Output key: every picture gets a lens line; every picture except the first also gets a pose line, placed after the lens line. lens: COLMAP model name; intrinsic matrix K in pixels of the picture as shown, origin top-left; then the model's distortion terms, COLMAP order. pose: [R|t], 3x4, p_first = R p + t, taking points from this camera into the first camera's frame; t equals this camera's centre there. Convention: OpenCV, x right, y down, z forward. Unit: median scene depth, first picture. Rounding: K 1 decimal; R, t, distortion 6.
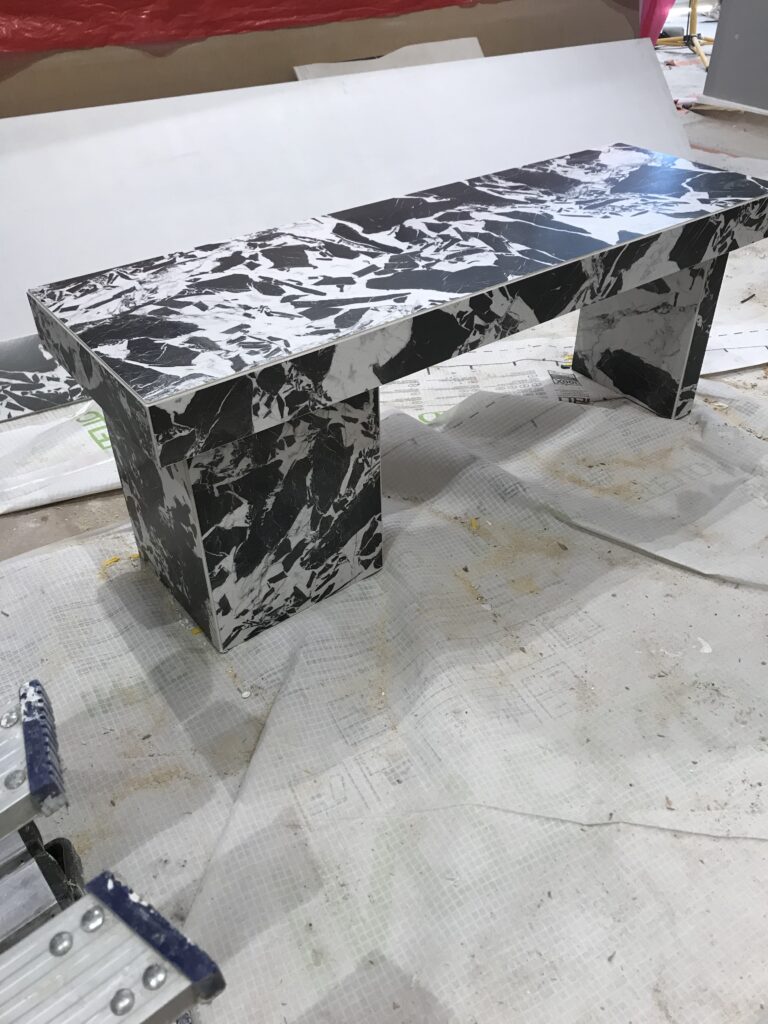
lens RADIAL K [[845.7, 0, 395.8], [0, 845.7, 508.7], [0, 0, 1]] dist [0.033186, -0.039849]
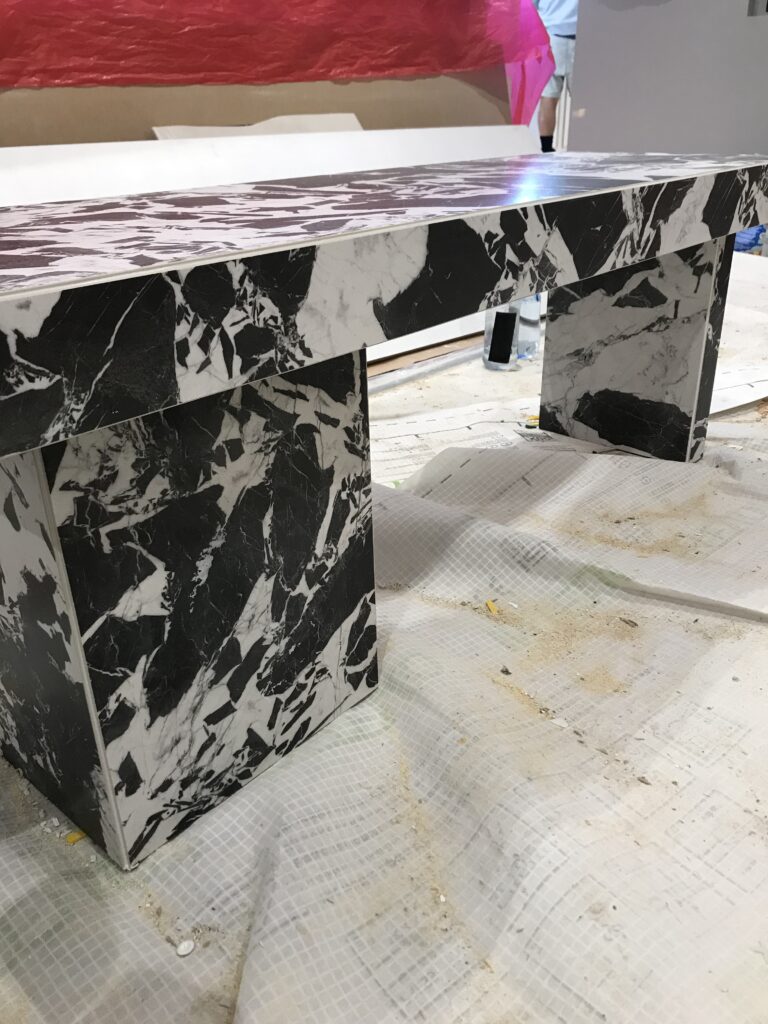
lens RADIAL K [[845.7, 0, 395.0], [0, 845.7, 503.1], [0, 0, 1]] dist [0.033186, -0.039849]
pose [[0.980695, -0.095585, 0.170592, -0.107692], [0.129833, 0.970632, -0.202526, 0.074313], [-0.146224, 0.220765, 0.964304, 0.400434]]
